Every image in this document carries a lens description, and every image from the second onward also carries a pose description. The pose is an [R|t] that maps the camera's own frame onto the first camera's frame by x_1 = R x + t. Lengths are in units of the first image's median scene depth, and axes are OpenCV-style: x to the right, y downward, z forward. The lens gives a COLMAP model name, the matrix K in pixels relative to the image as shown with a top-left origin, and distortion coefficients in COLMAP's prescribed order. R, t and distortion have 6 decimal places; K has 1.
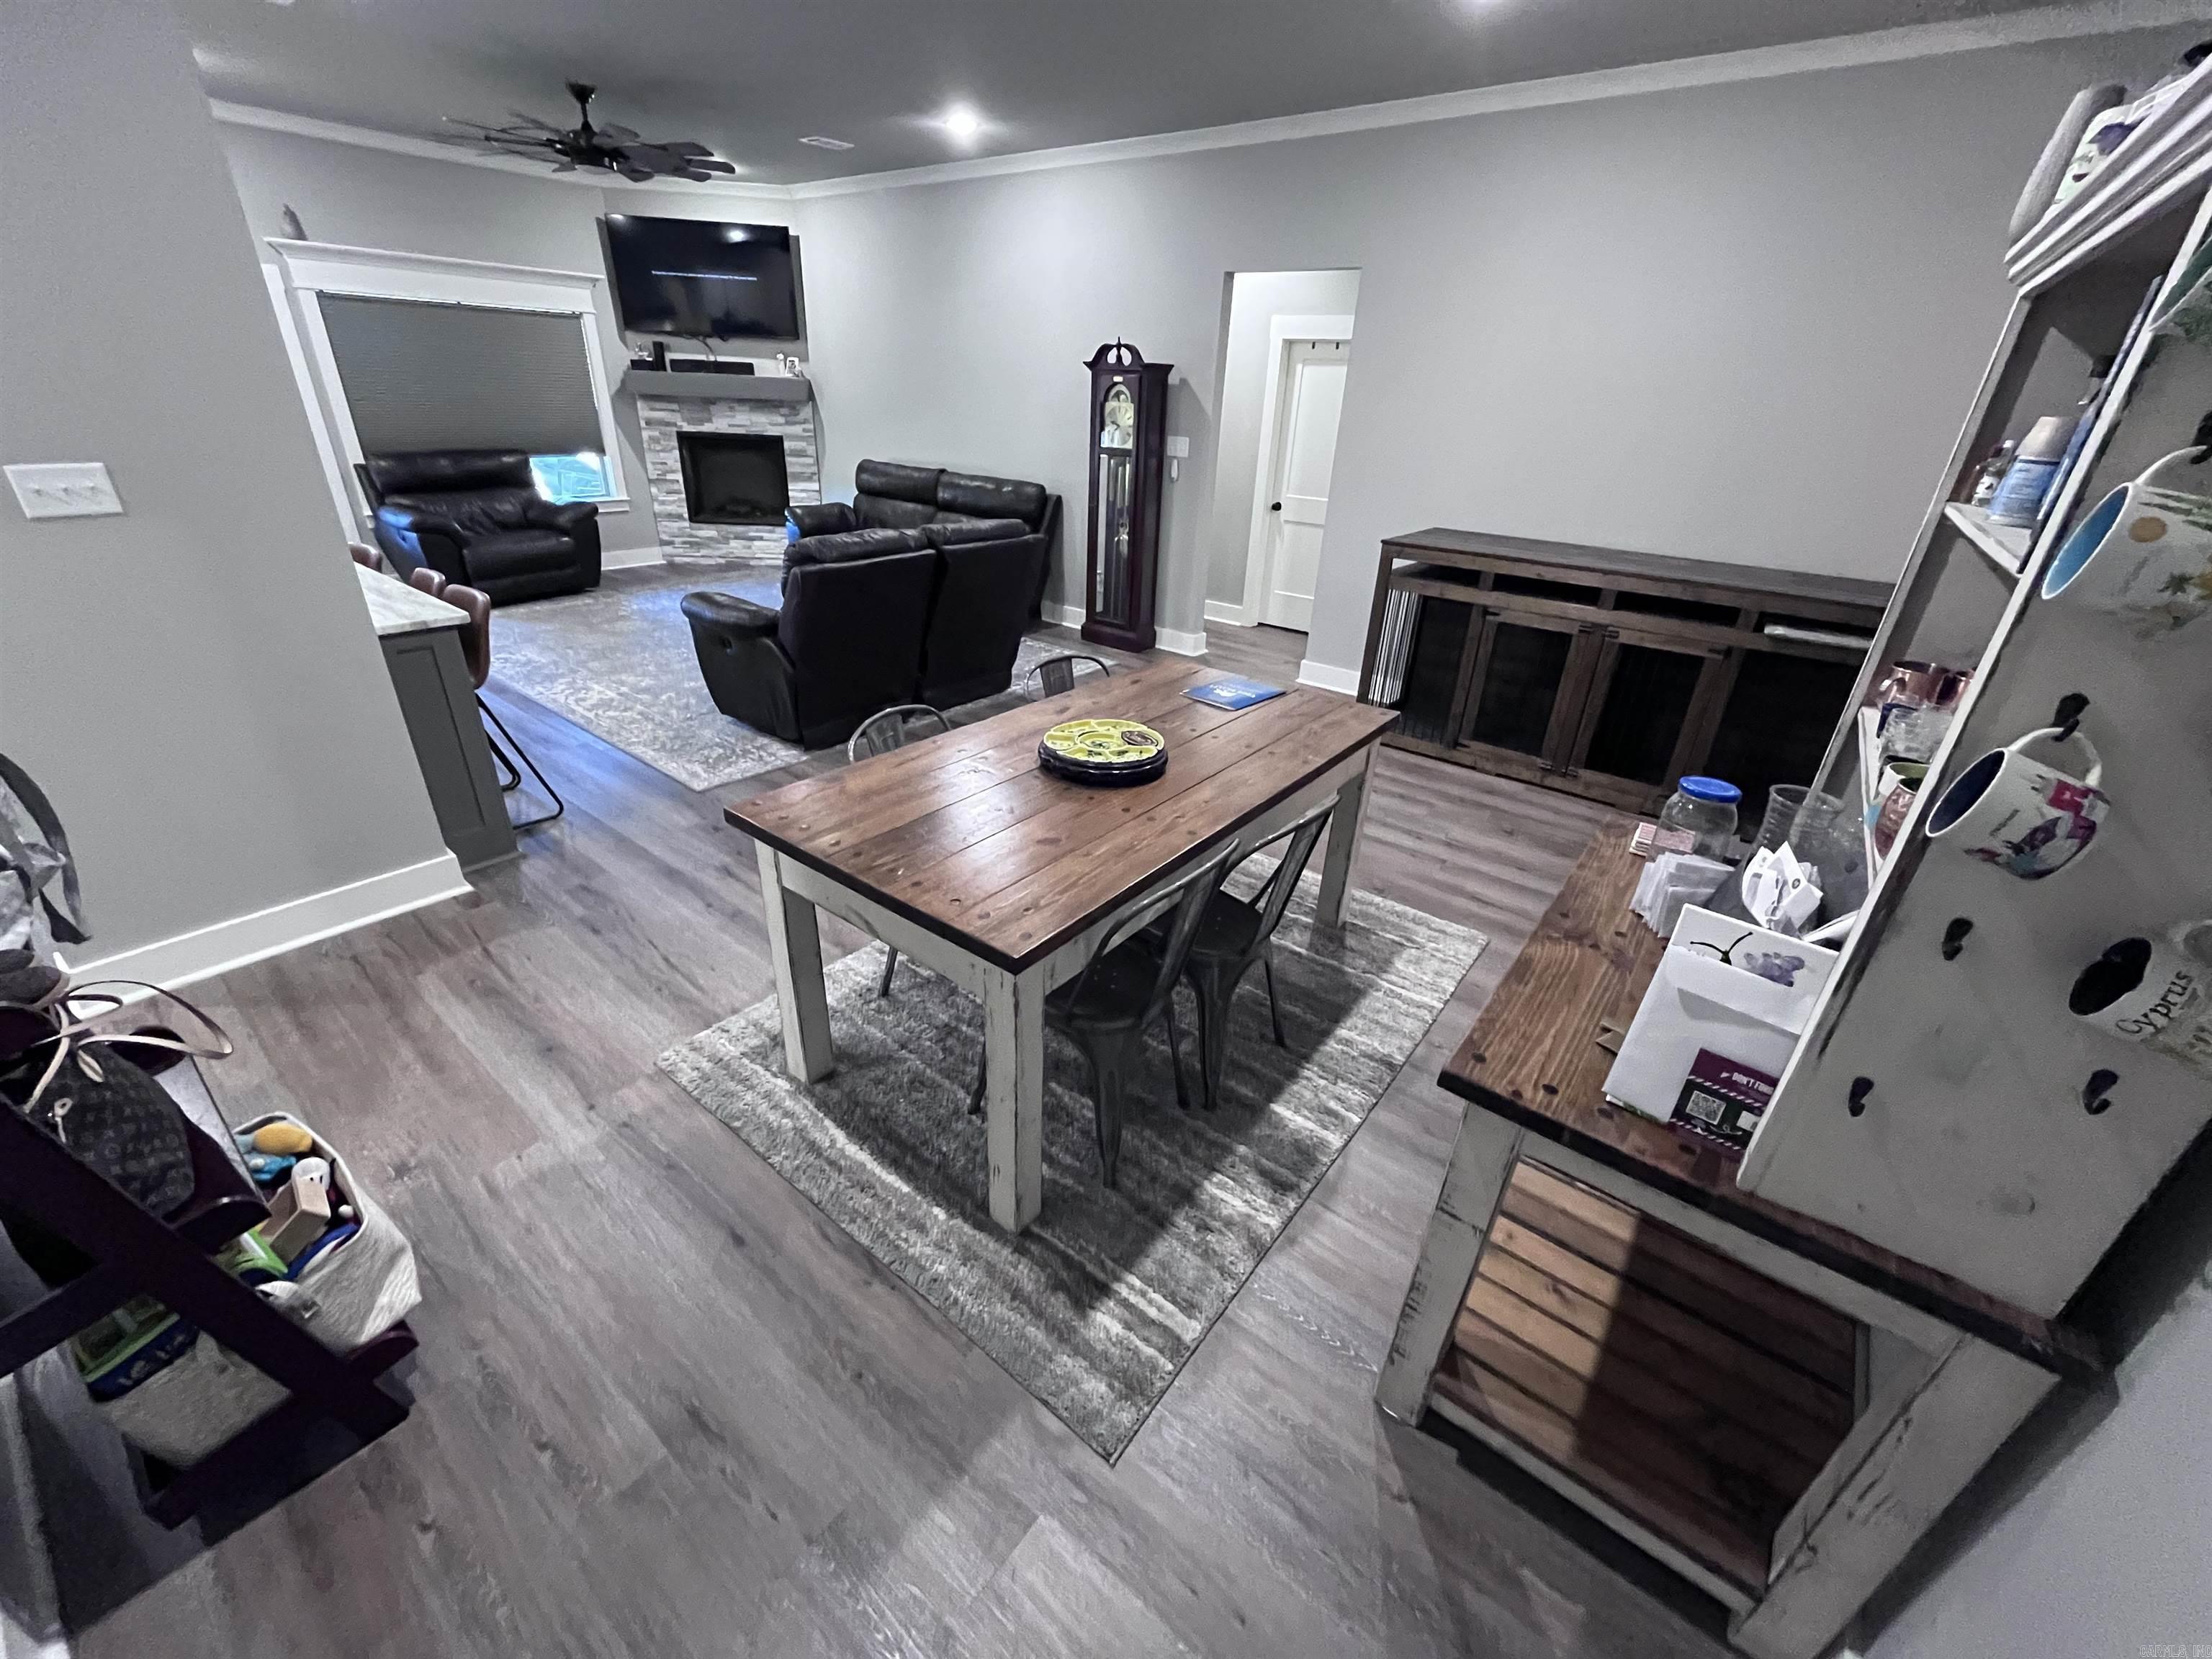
lens RADIAL K [[891.5, 0, 1104.7], [0, 891.5, 831.2], [0, 0, 1]] dist [-0.006165, 0.001026]
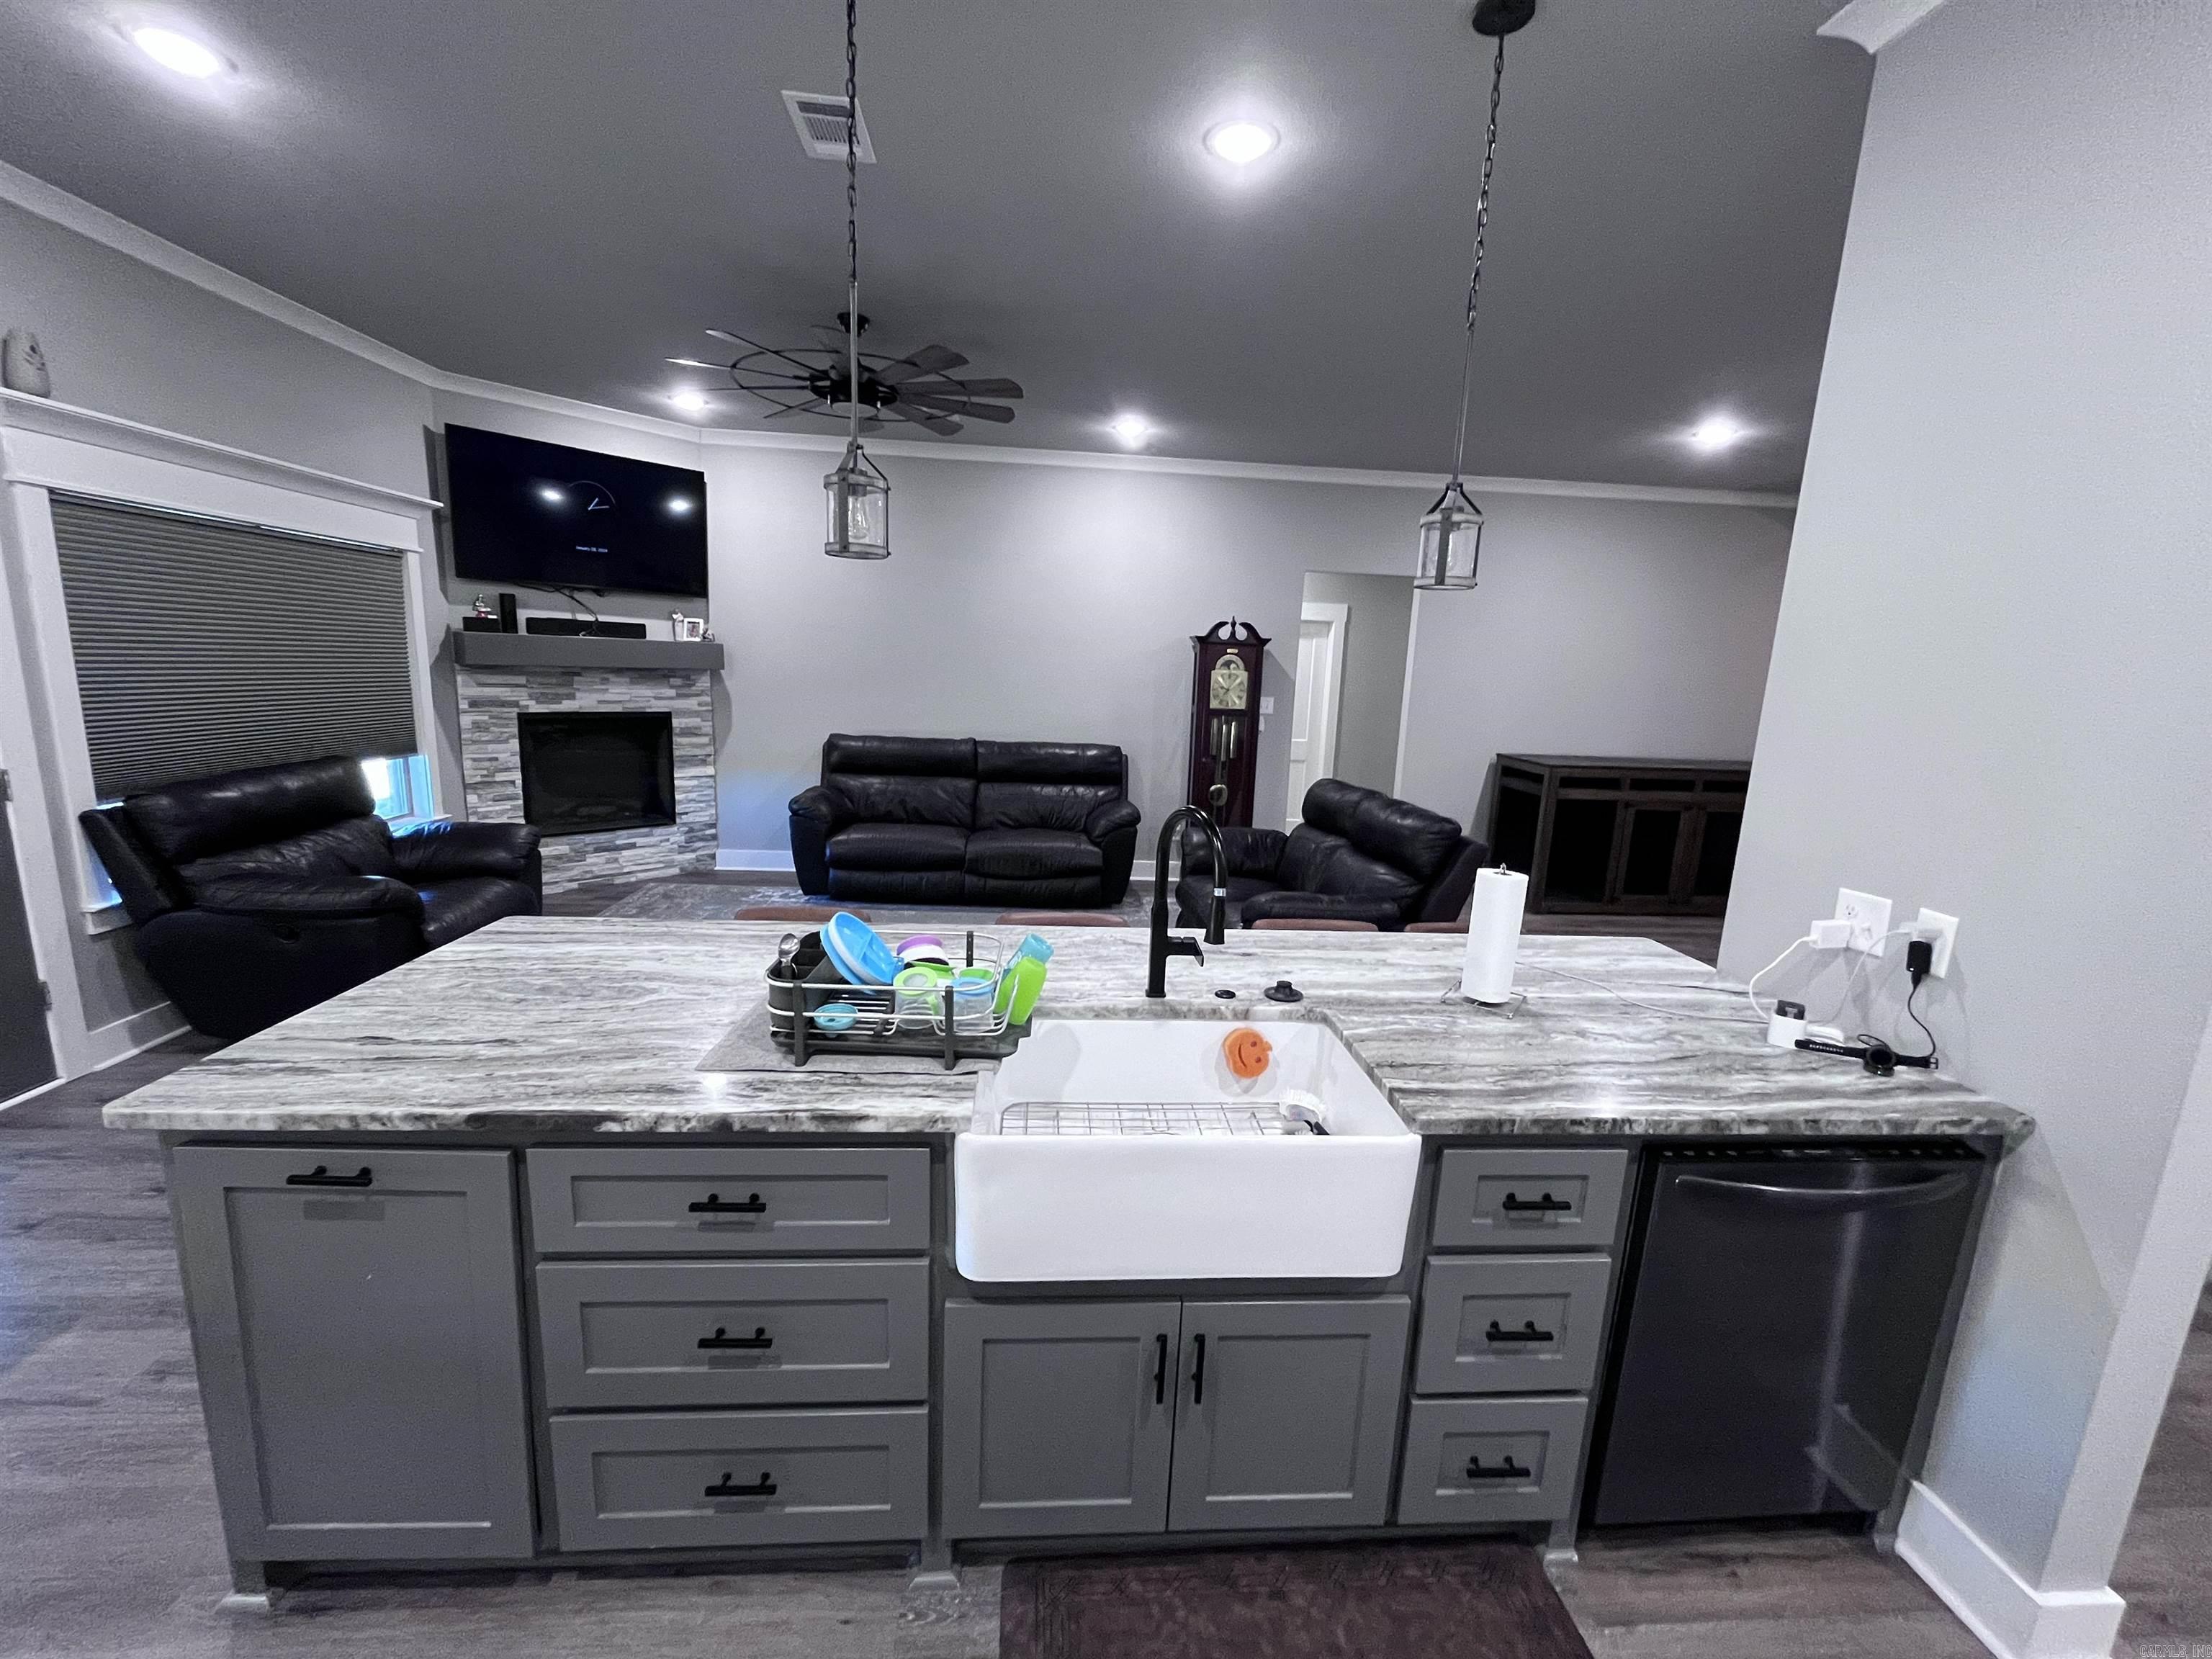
lens RADIAL K [[891.5, 0, 1104.7], [0, 891.5, 831.2], [0, 0, 1]] dist [-0.006165, 0.001026]
pose [[0.737328, -0.138439, 0.661197, -0.625149], [0.293612, 0.947166, -0.129105, -0.146474], [-0.608390, 0.289328, 0.739020, 0.252682]]
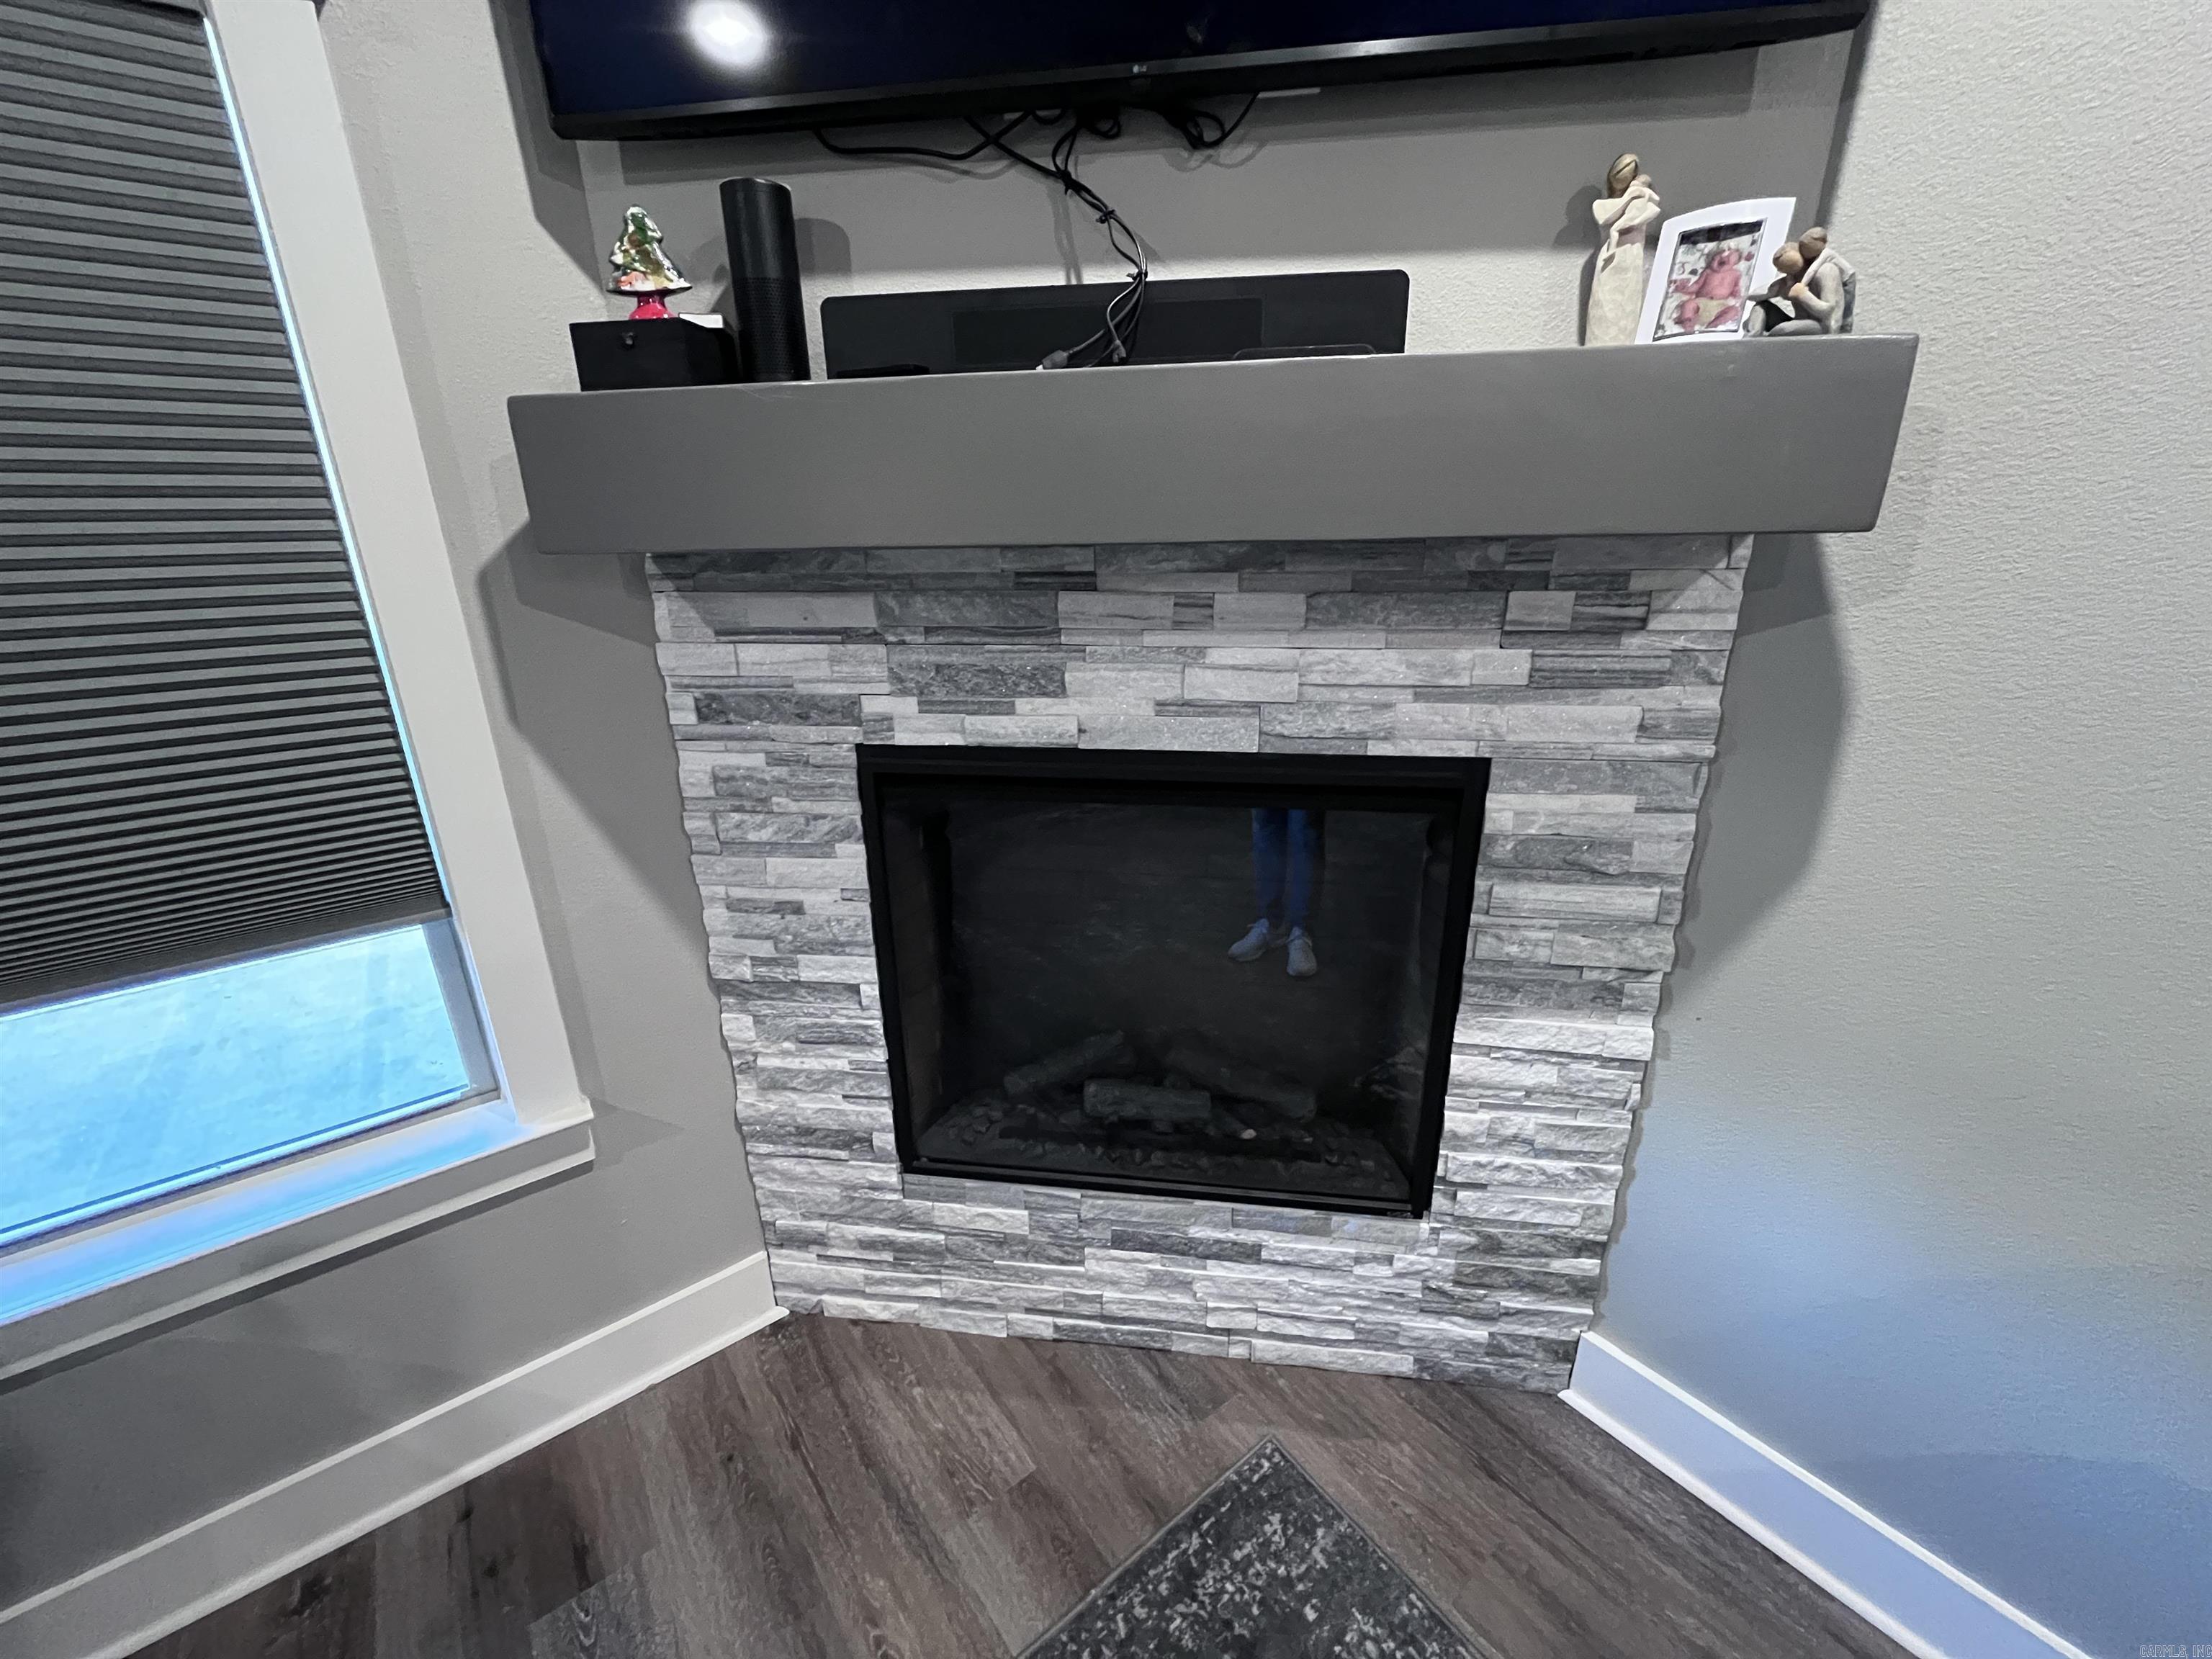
lens RADIAL K [[891.5, 0, 1104.7], [0, 891.5, 831.2], [0, 0, 1]] dist [-0.006165, 0.001026]
pose [[0.966928, 0.022236, -0.254077, -0.399581], [-0.055179, 0.990837, -0.123274, -0.423352], [0.249008, 0.133217, 0.959296, 0.866504]]
